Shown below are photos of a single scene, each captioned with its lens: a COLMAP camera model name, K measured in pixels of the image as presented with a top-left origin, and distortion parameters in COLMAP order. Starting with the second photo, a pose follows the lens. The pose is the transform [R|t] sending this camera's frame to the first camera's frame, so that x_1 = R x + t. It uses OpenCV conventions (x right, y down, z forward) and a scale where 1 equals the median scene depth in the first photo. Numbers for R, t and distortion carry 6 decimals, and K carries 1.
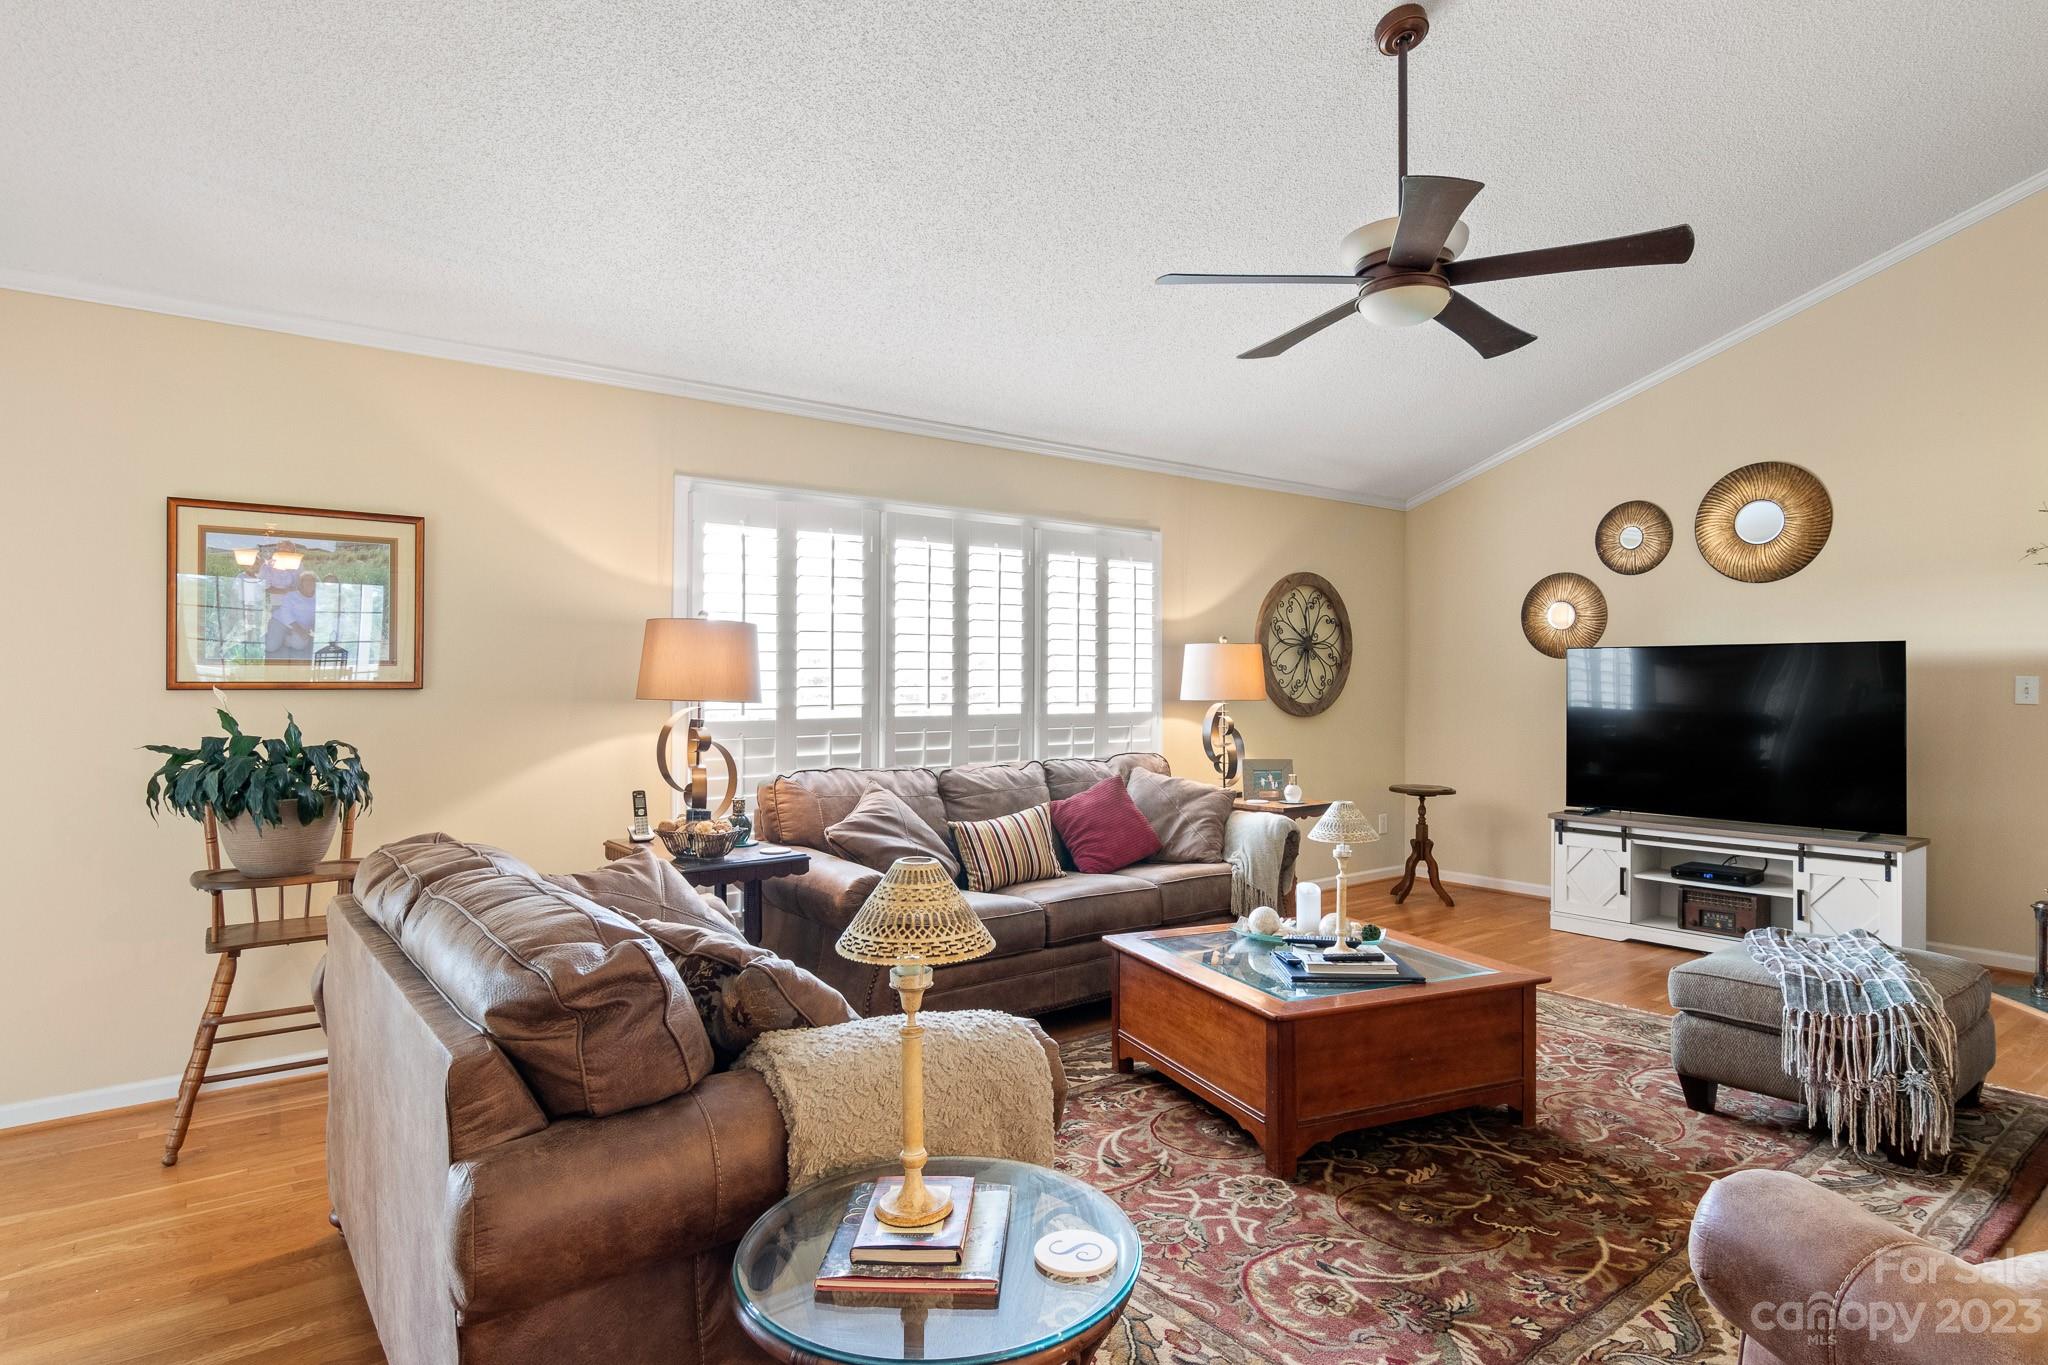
lens RADIAL K [[1121.2, 0, 1030.0], [0, 1121.2, 673.1], [0, 0, 1]] dist [-0.006342, 0.000003]
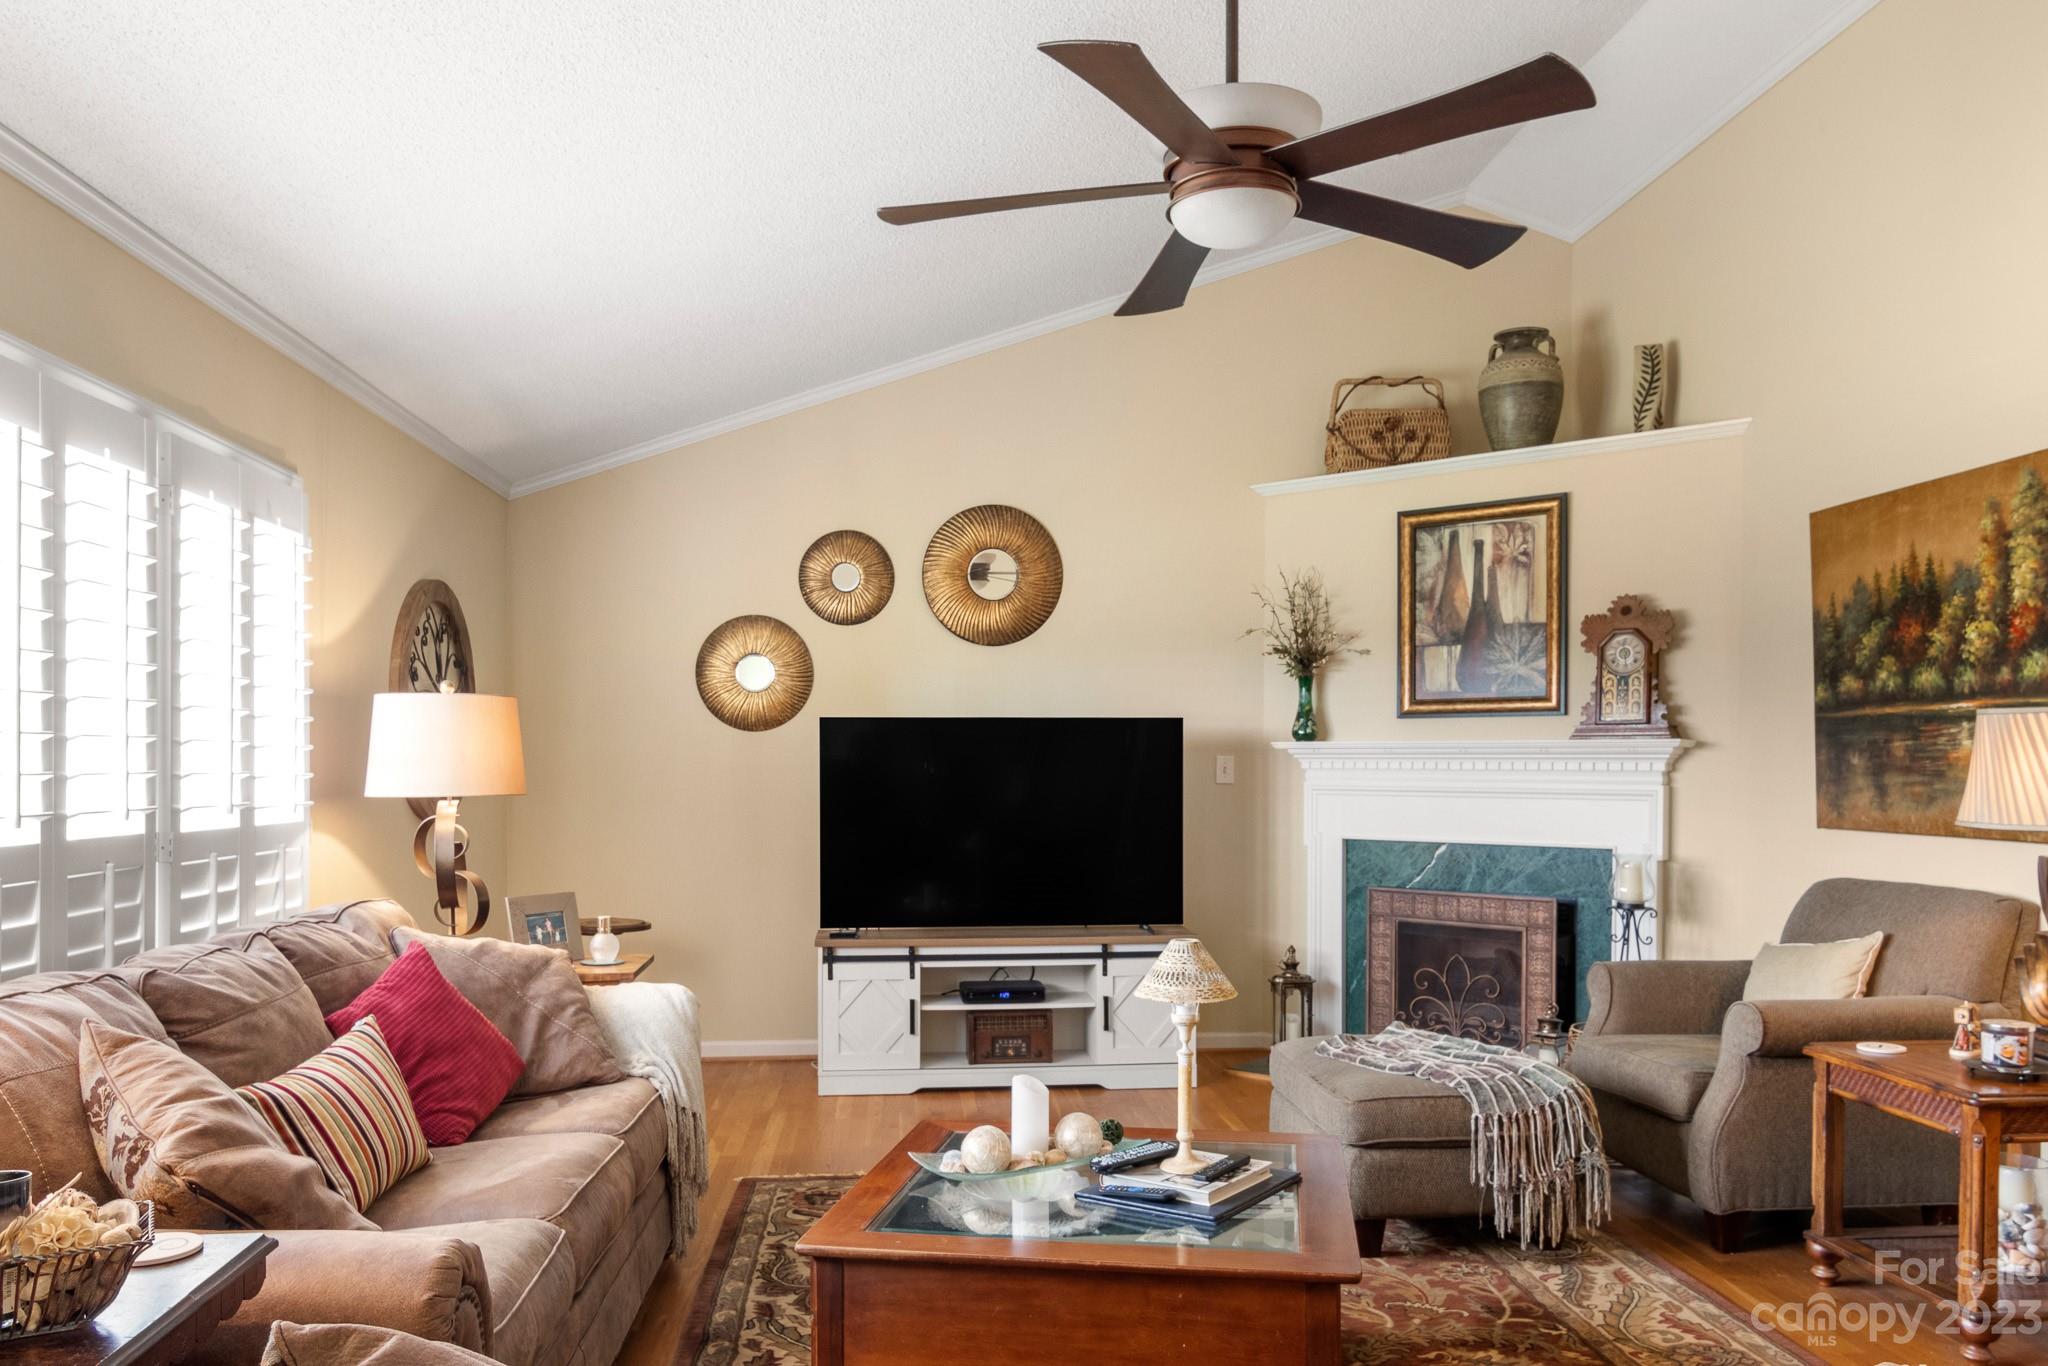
lens RADIAL K [[1526.1, 0, 1023.0], [0, 1526.1, 784.9], [0, 0, 1]] dist [-0.000157, 0.003261]
pose [[0.546413, -0.013969, 0.837399, -0.361641], [-0.003031, 0.999821, 0.018657, 0.003872], [-0.837510, -0.012733, 0.546273, 0.398888]]
